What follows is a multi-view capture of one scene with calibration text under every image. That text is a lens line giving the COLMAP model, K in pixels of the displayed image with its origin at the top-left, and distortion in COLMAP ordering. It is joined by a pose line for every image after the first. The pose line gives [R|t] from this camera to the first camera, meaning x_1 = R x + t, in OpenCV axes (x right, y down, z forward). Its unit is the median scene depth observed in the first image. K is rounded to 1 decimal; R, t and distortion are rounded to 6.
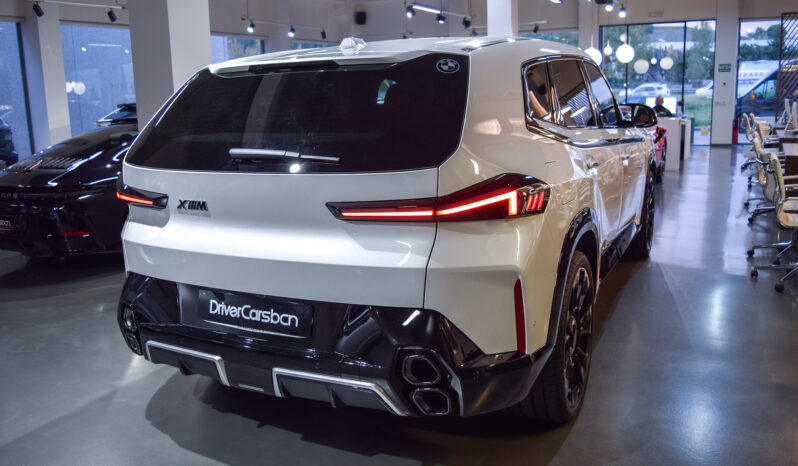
lens RADIAL K [[631.9, 0, 399.0], [0, 631.9, 233.0], [0, 0, 1]] dist [-0.081182, 0.003522]
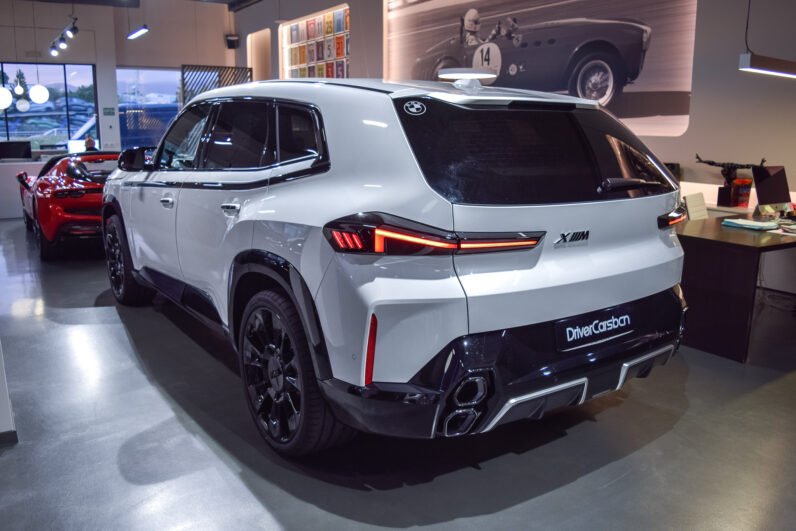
lens RADIAL K [[620.3, 0, 394.6], [0, 620.3, 261.8], [0, 0, 1]] dist [-0.111150, 0.051275]
pose [[0.504446, -0.147238, 0.850797, -1.299653], [0.162899, 0.983887, 0.073685, -0.122597], [-0.847937, 0.101424, 0.520303, 0.714906]]
